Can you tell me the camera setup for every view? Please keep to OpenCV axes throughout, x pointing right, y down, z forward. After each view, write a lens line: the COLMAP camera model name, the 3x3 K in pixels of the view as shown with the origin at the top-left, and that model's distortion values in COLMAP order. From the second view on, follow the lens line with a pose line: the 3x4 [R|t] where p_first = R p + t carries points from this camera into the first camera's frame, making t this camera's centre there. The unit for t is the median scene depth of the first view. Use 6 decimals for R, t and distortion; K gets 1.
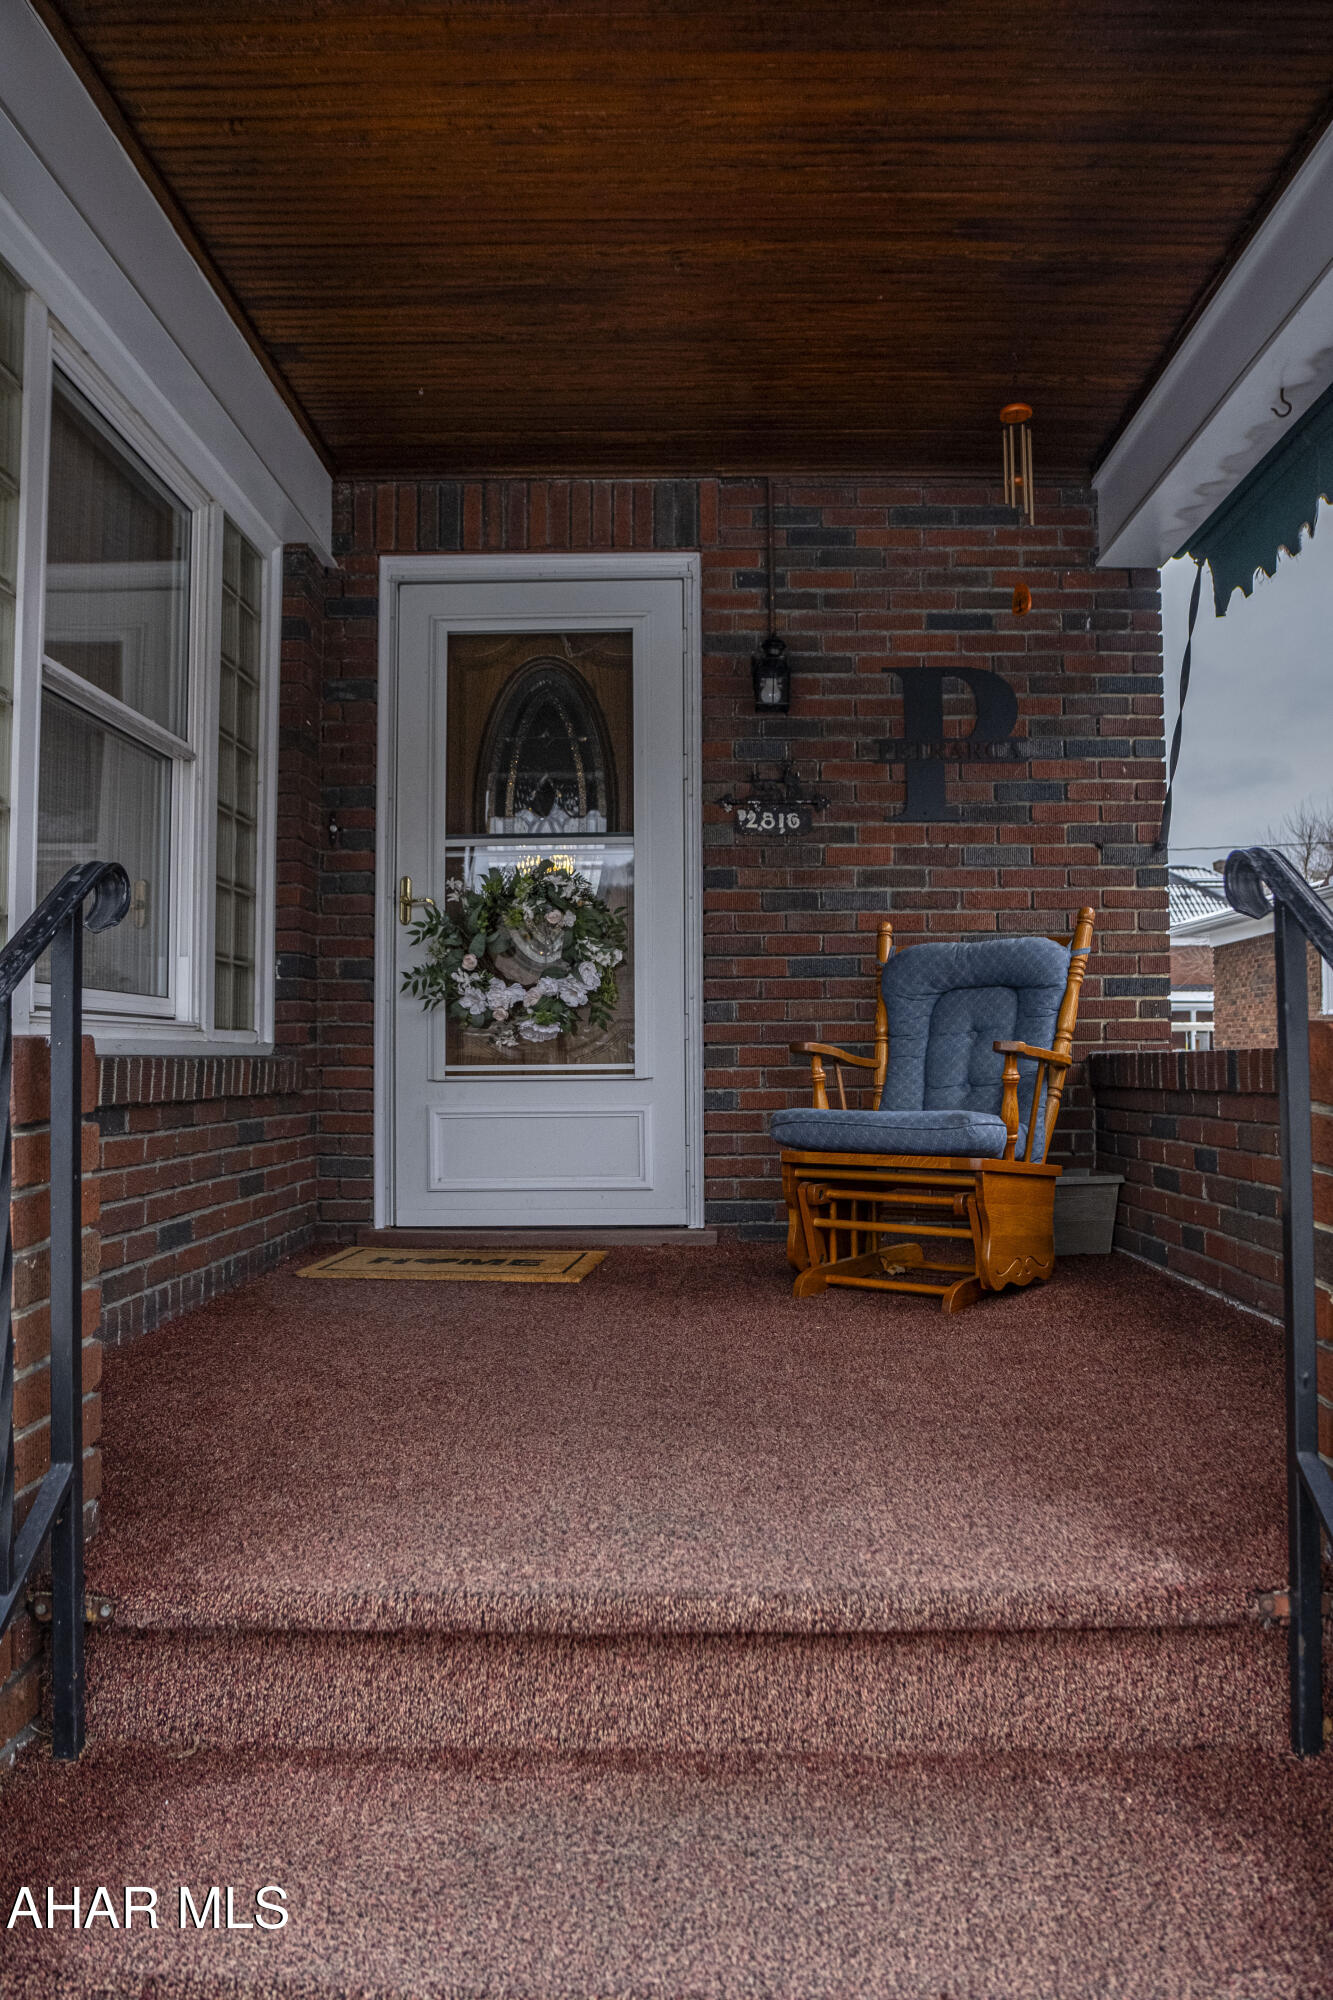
lens RADIAL K [[1416.0, 0, 666.5], [0, 1416.0, 1000.0], [0, 0, 1]] dist [-0.037691, 0.001967]
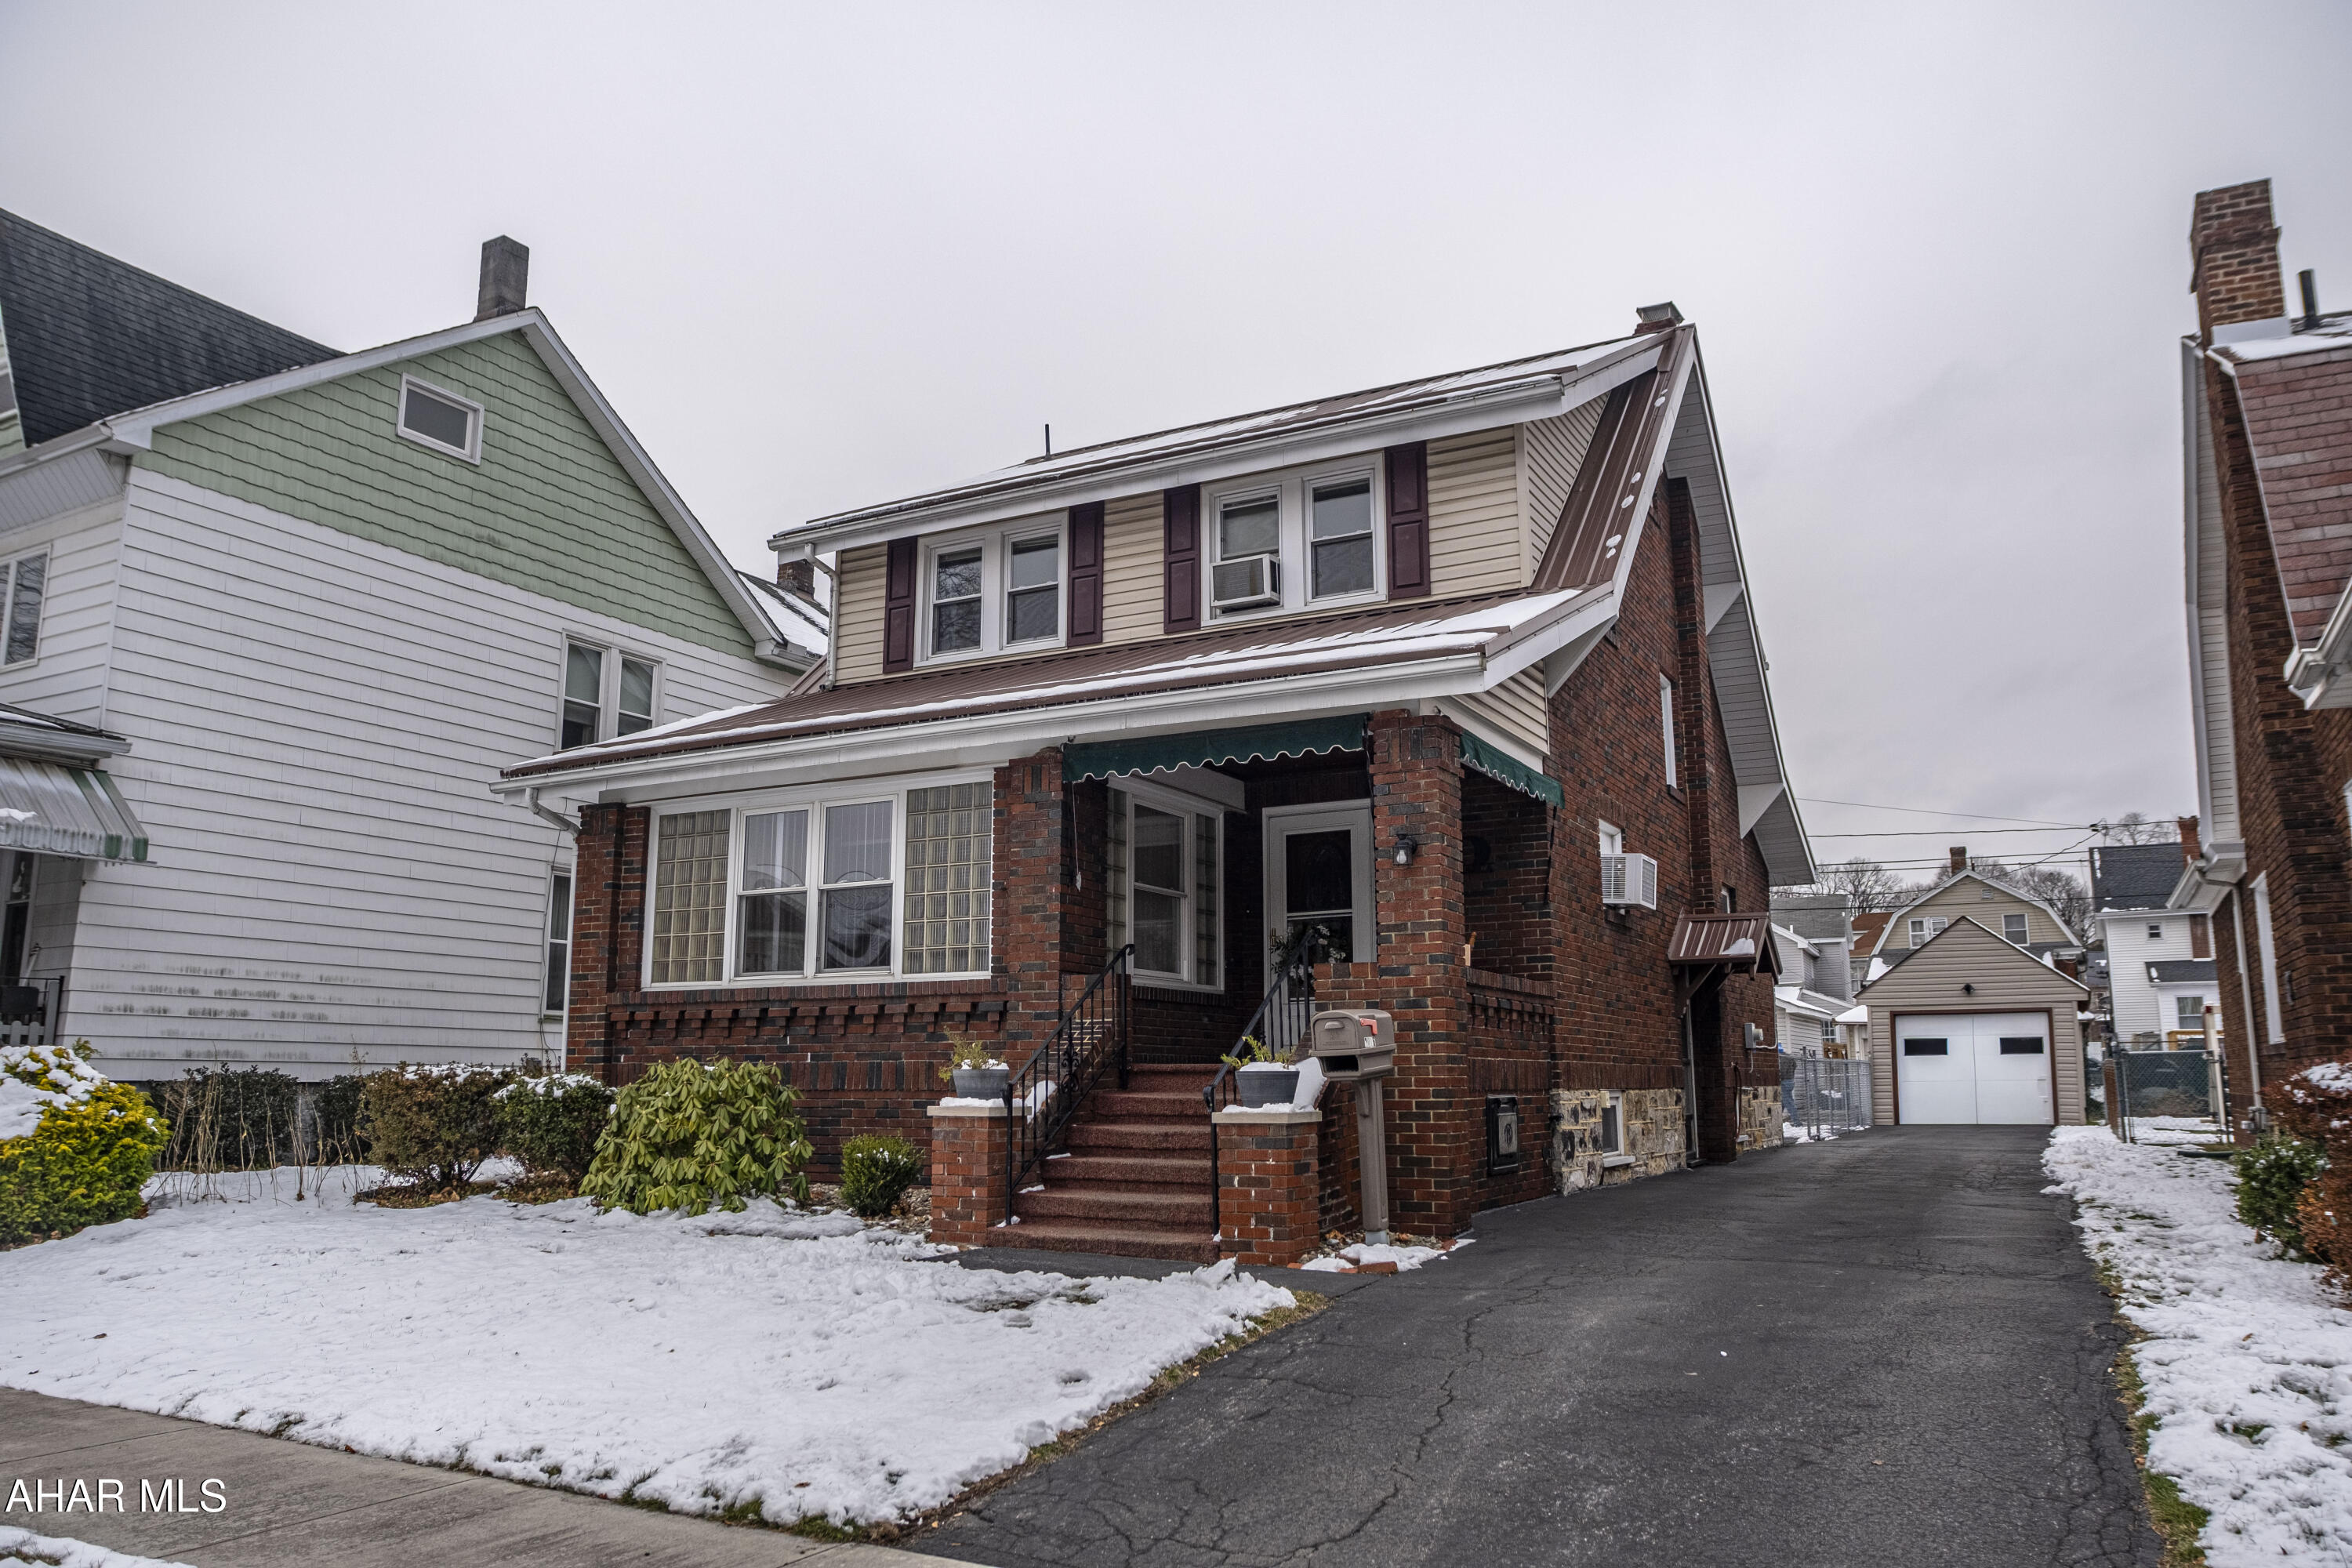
lens RADIAL K [[1665.2, 0, 1176.0], [0, 1665.2, 784.0], [0, 0, 1]] dist [-0.037691, 0.001967]
pose [[0.883076, -0.082910, -0.461847, 1.144282], [0.017238, 0.989334, -0.144644, 0.097081], [0.468913, 0.119771, 0.875086, -1.897224]]
